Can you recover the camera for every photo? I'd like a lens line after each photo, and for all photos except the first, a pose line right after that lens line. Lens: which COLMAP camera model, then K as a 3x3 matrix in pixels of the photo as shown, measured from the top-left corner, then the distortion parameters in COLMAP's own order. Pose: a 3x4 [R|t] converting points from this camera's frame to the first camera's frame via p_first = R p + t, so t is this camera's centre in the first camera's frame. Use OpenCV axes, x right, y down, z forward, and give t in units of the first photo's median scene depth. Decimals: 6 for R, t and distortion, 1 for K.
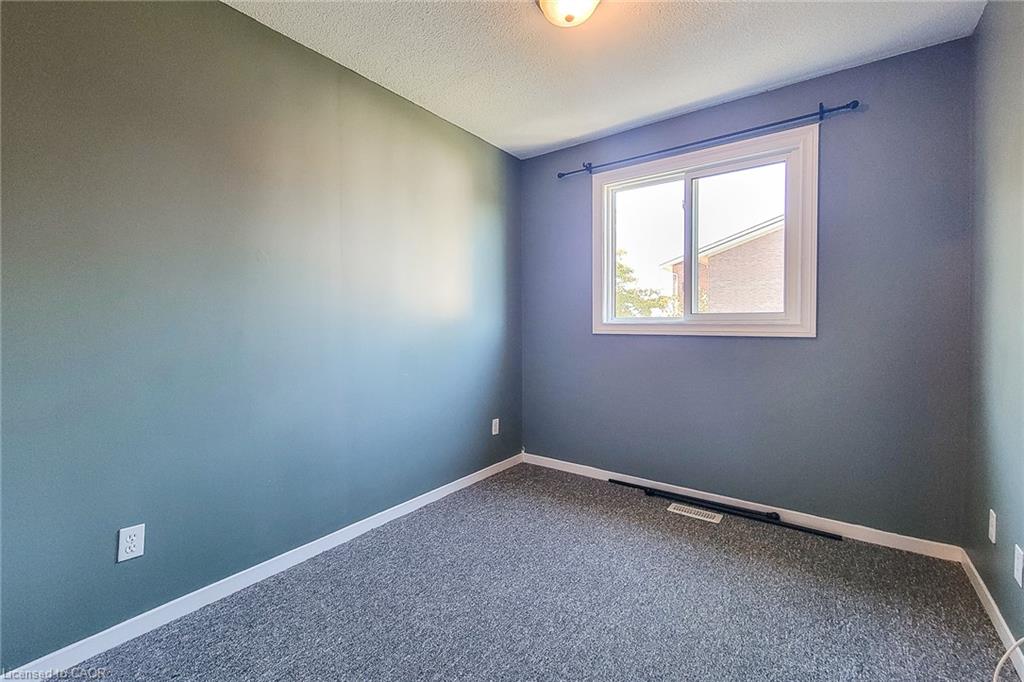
lens RADIAL K [[434.4, 0, 497.4], [0, 434.4, 332.7], [0, 0, 1]] dist [-0.001034, -0.000139]
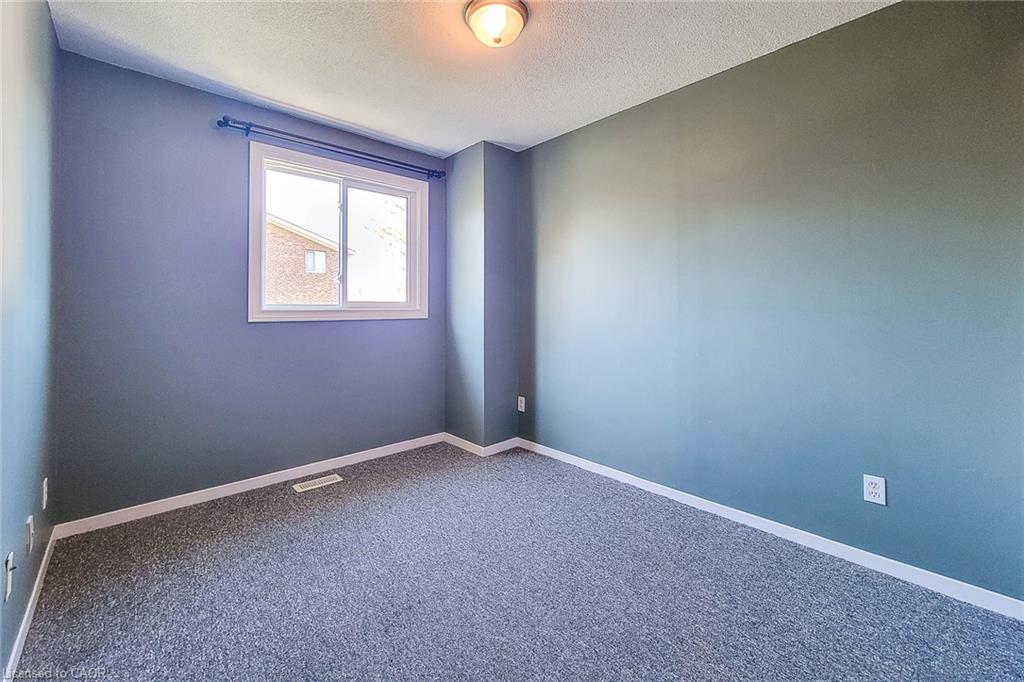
lens RADIAL K [[425.9, 0, 506.4], [0, 425.9, 307.8], [0, 0, 1]] dist [-0.001226, -0.000244]
pose [[0.175297, -0.000986, 0.984515, -0.592861], [0.027520, 0.999614, -0.003899, -0.010186], [-0.984131, 0.027778, 0.175256, 0.380650]]
